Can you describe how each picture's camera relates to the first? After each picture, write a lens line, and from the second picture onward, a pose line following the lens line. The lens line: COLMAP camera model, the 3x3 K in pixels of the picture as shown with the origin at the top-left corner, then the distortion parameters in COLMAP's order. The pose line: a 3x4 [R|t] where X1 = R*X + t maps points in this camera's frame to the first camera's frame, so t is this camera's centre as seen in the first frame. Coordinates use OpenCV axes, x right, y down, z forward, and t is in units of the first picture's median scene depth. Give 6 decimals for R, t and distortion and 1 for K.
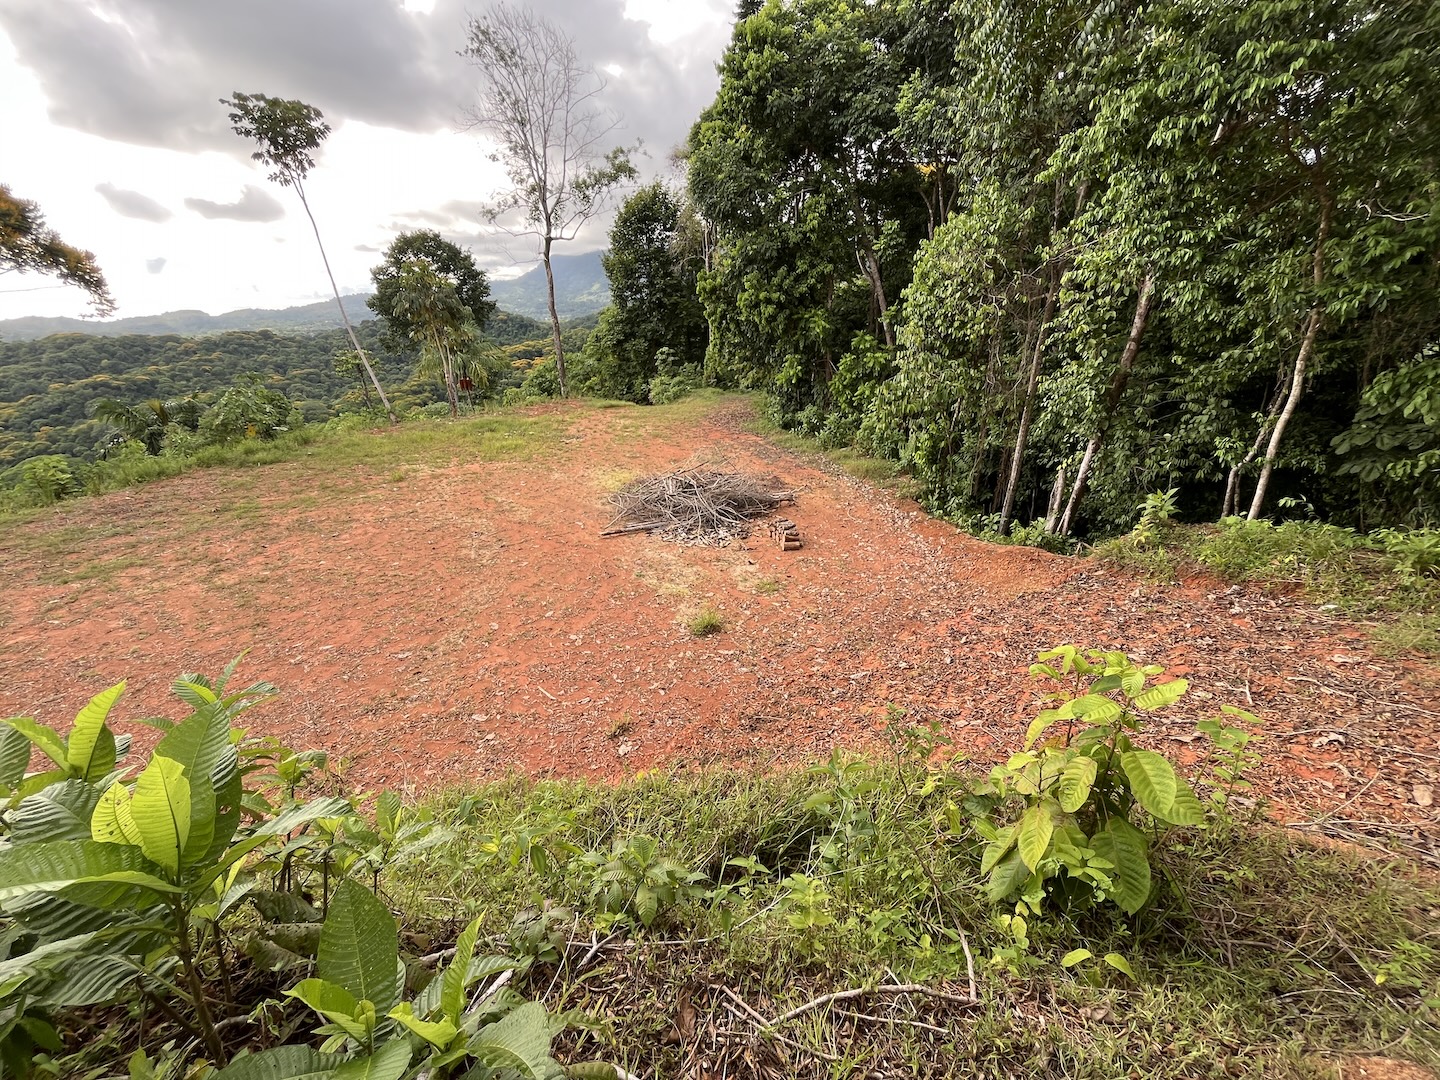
lens RADIAL K [[586.3, 0, 715.8], [0, 586.3, 533.0], [0, 0, 1]] dist [-0.000315, 0.000477]
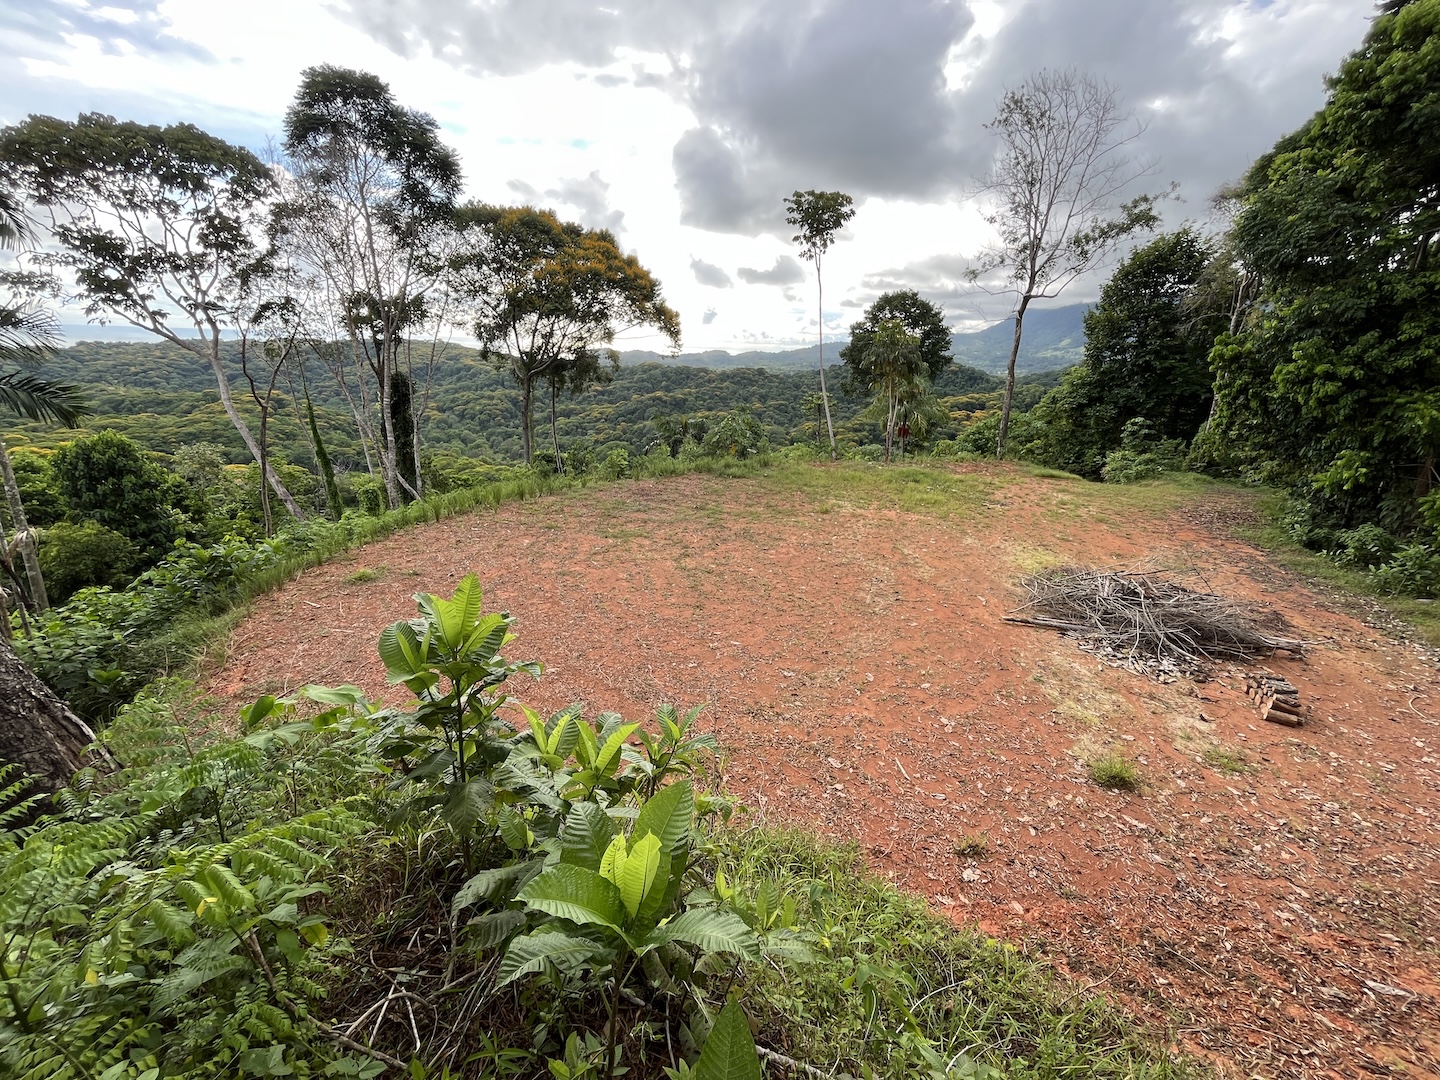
lens RADIAL K [[586.3, 0, 721.4], [0, 586.3, 535.5], [0, 0, 1]] dist [-0.000315, 0.000477]
pose [[0.767317, 0.227299, -0.599633, -0.009818], [-0.270879, 0.962441, 0.018199, -0.011920], [0.581248, 0.148464, 0.800068, 0.000340]]
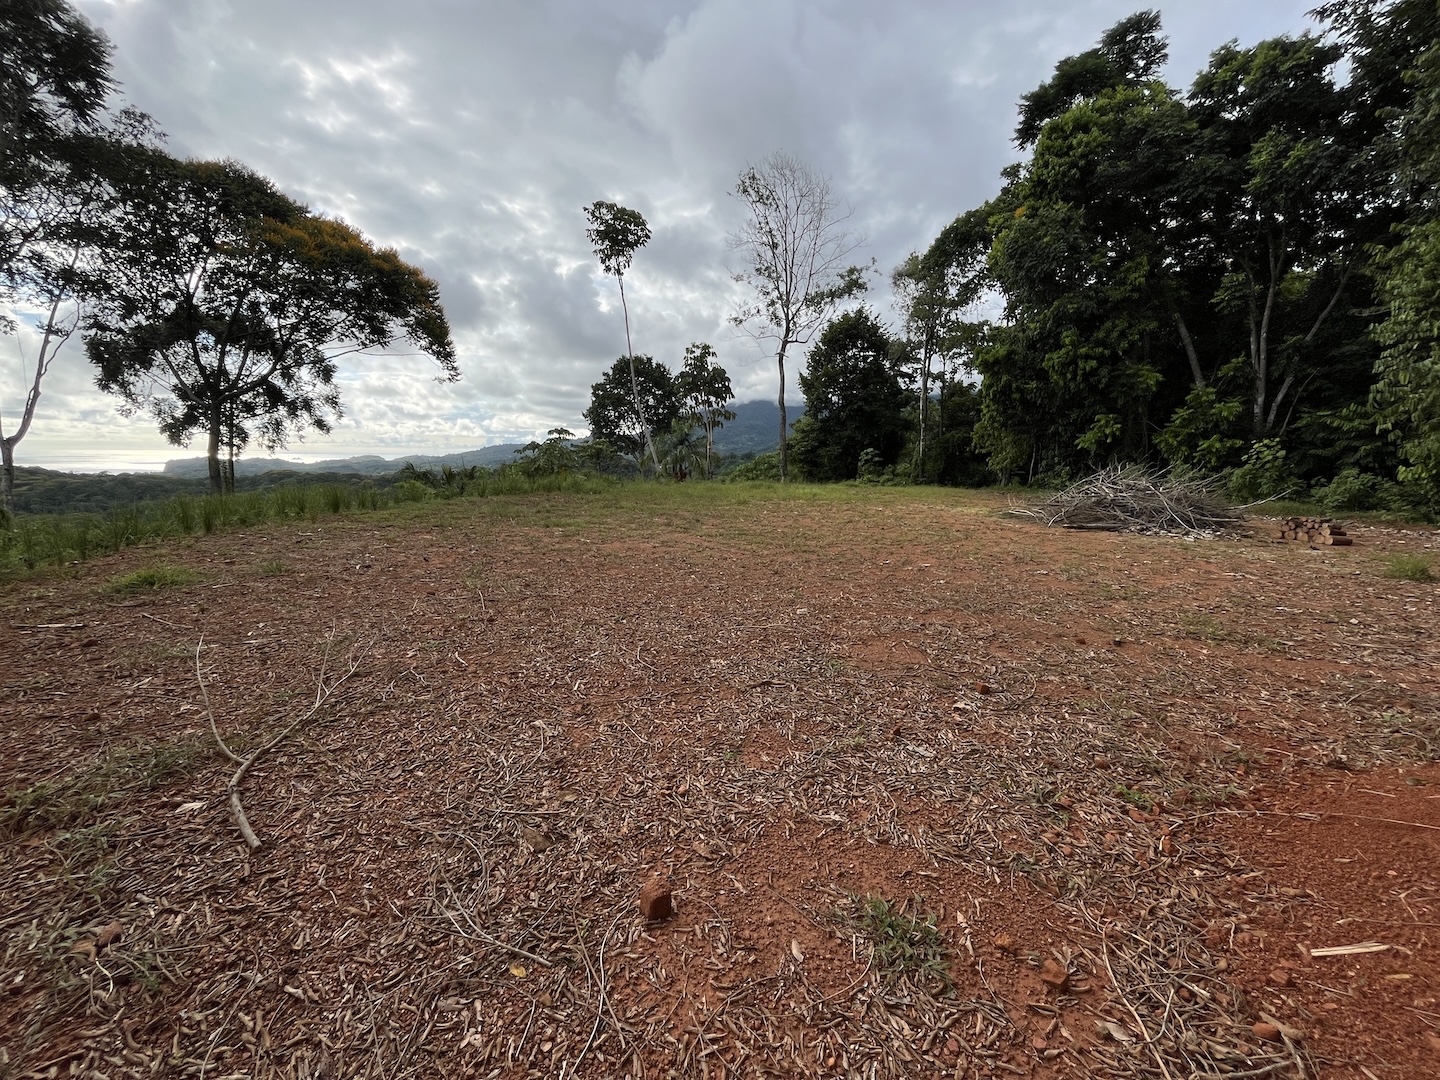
lens RADIAL K [[586.3, 0, 725.0], [0, 586.3, 532.0], [0, 0, 1]] dist [-0.000315, 0.000477]
pose [[0.986785, 0.034771, -0.158263, -0.350434], [-0.071492, 0.969926, -0.232663, 0.157292], [0.145413, 0.240903, 0.959594, 0.059959]]
